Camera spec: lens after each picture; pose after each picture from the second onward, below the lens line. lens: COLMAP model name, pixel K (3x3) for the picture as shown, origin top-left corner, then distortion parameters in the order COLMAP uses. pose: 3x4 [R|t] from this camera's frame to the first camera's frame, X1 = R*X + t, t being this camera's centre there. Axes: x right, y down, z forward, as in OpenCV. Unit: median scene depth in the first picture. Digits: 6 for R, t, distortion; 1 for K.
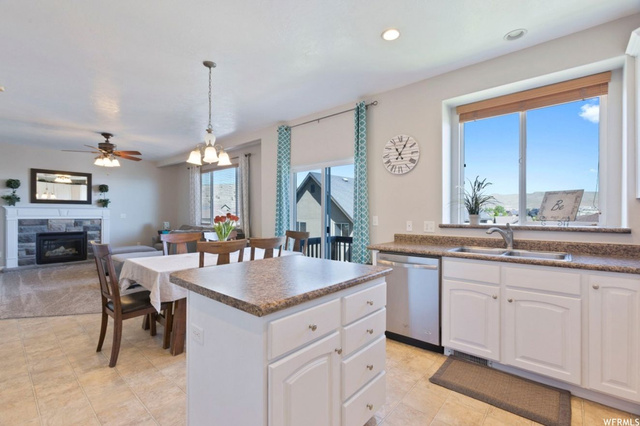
lens RADIAL K [[288.2, 0, 320.0], [0, 288.2, 213.0], [0, 0, 1]] dist [0.000570, 0.000475]
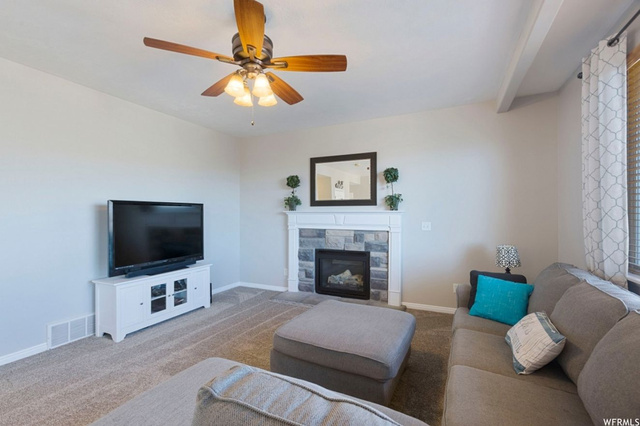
lens RADIAL K [[288.2, 0, 320.0], [0, 288.2, 213.0], [0, 0, 1]] dist [0.000570, 0.000475]
pose [[0.269864, -0.007409, -0.962870, -0.297590], [0.005491, 0.999966, -0.006156, -0.012967], [0.962883, -0.003626, 0.269895, 0.818761]]
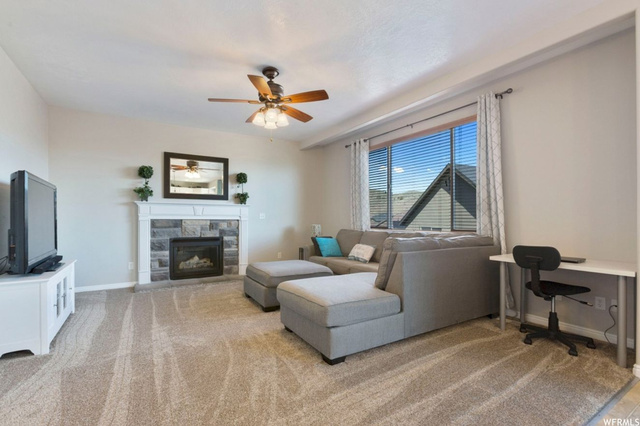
lens RADIAL K [[297.5, 0, 307.5], [0, 297.5, 216.0], [0, 0, 1]] dist [-0.001287, 0.000117]
pose [[0.948443, -0.003520, -0.316929, -0.398154], [0.001442, 0.999976, -0.006793, 0.018097], [0.316945, 0.005986, 0.948425, 0.379930]]
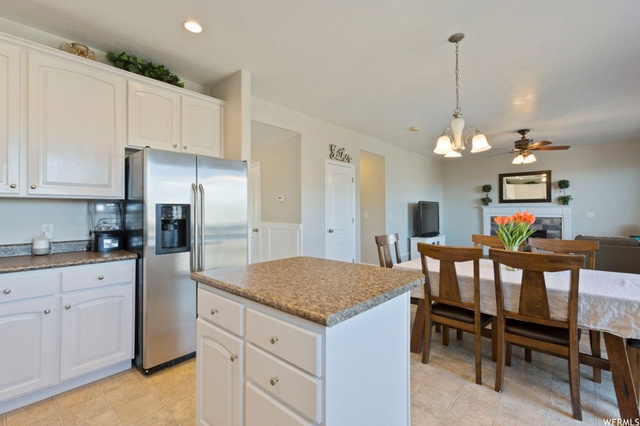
lens RADIAL K [[288.2, 0, 320.0], [0, 288.2, 207.4], [0, 0, 1]] dist [0.000895, 0.000217]
pose [[-0.014902, -0.012823, -0.999807, 0.196428], [0.006251, 0.999897, -0.012917, -0.005874], [0.999869, -0.006442, -0.014821, 0.274265]]
